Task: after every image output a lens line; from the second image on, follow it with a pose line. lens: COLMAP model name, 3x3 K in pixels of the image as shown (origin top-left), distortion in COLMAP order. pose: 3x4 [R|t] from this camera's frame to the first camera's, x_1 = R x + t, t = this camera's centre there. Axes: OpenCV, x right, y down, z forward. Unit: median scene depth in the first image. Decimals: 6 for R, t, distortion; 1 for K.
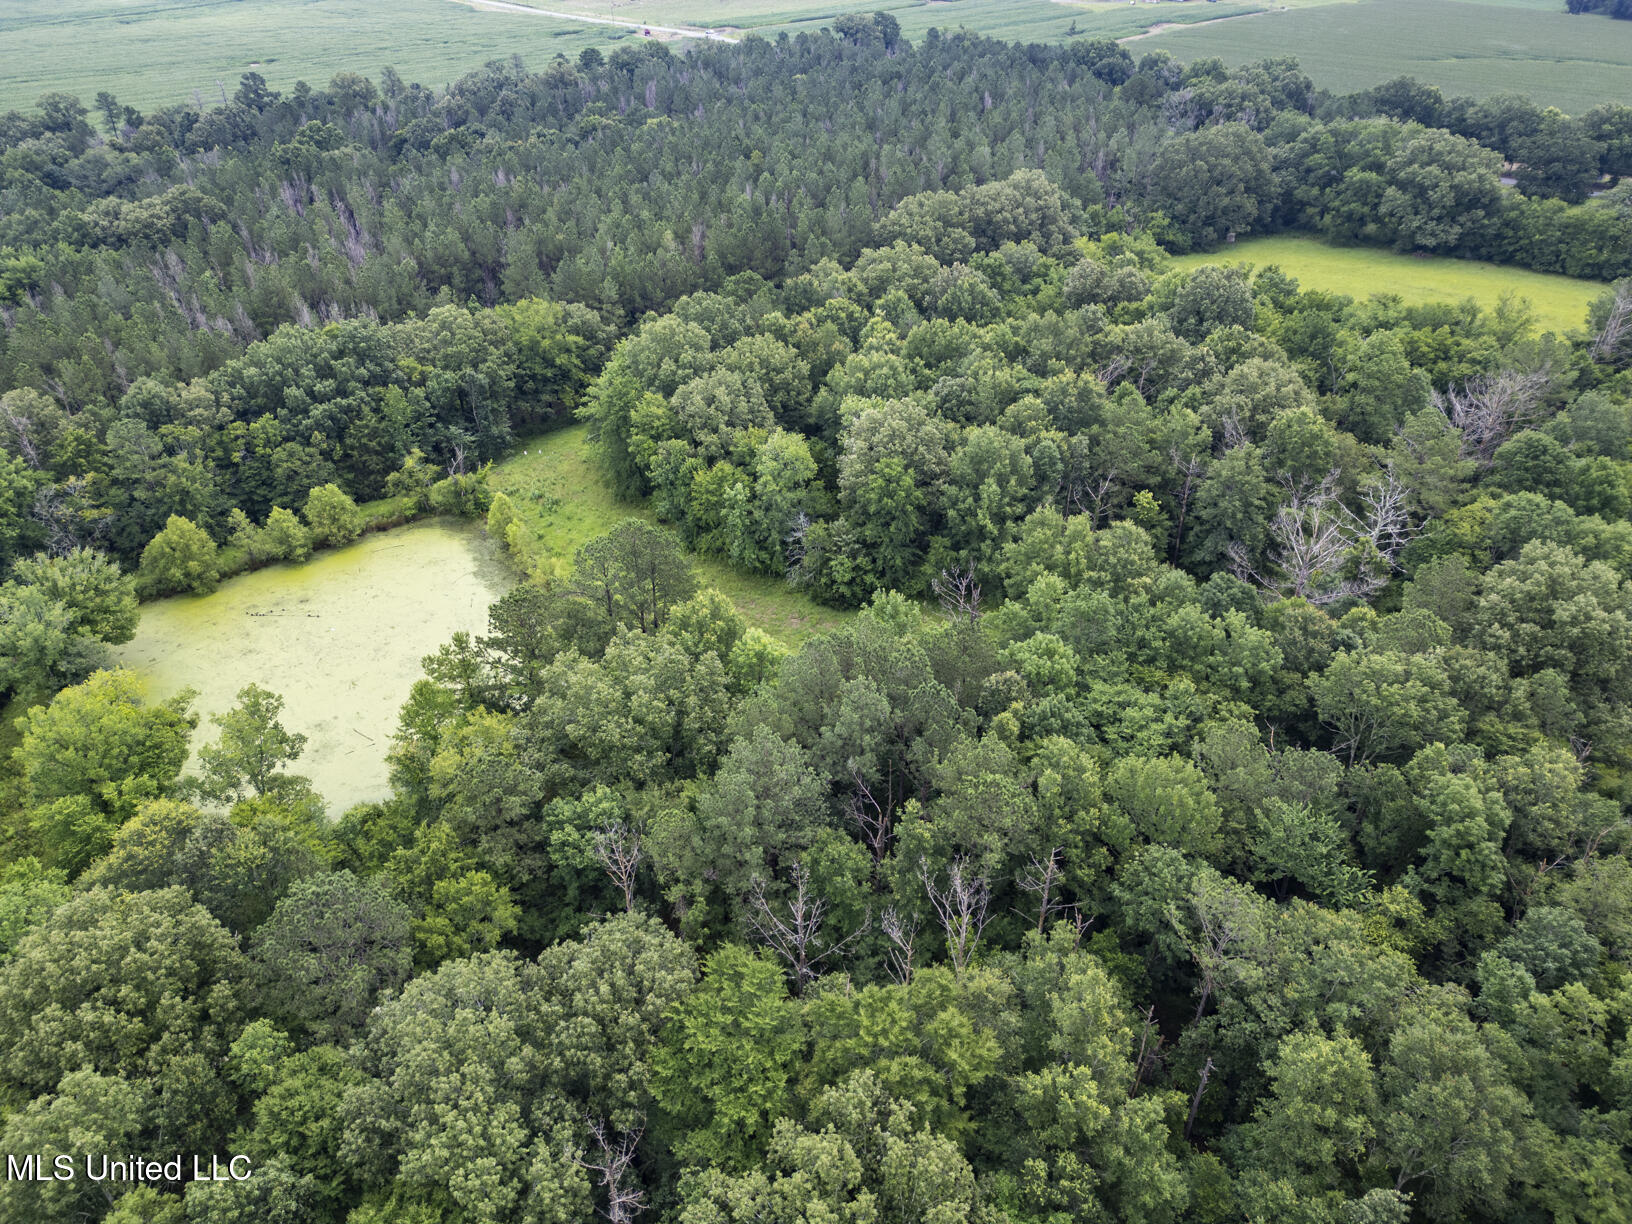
lens RADIAL K [[1133.7, 0, 814.2], [0, 1133.7, 616.0], [0, 0, 1]] dist [0.077056, -0.073444]
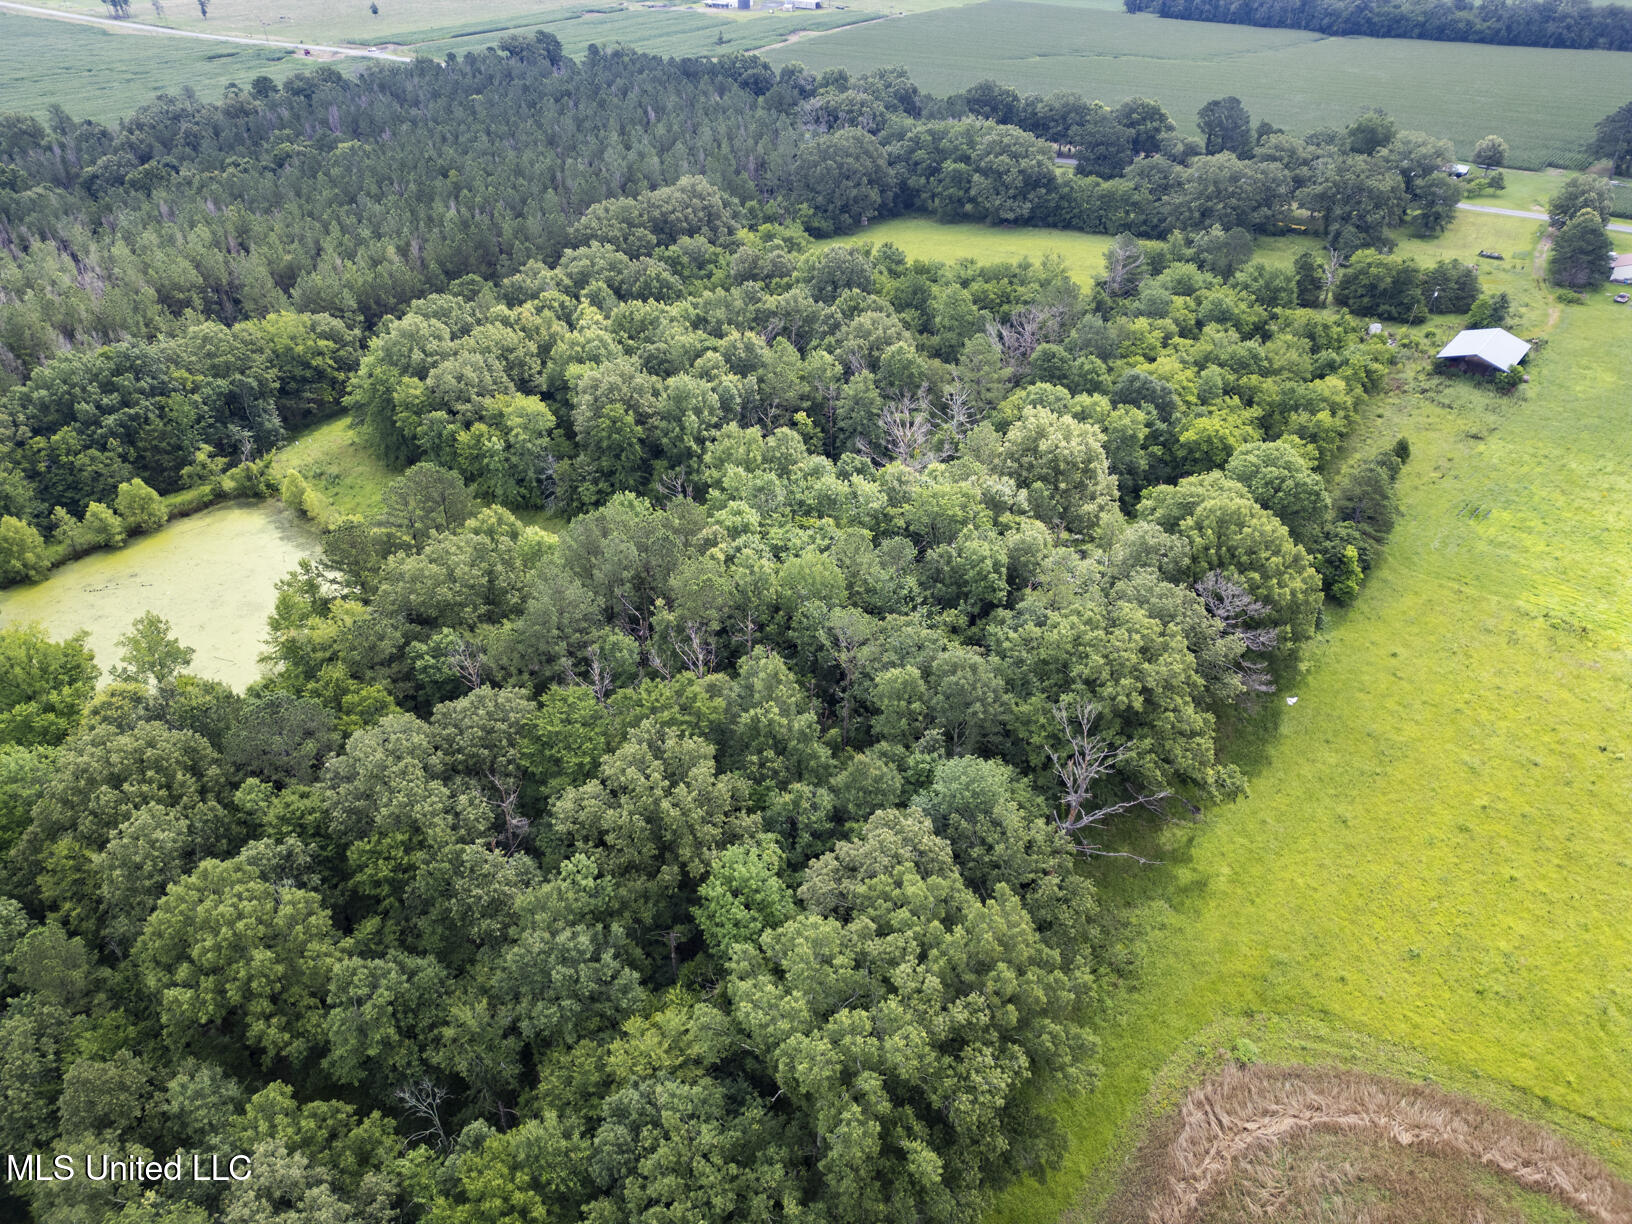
lens RADIAL K [[1133.7, 0, 814.2], [0, 1133.7, 616.0], [0, 0, 1]] dist [0.077056, -0.073444]
pose [[0.965415, -0.142448, 0.218363, -0.025686], [0.141657, 0.989727, 0.019361, 0.093206], [-0.218877, 0.012242, 0.975676, -0.288635]]
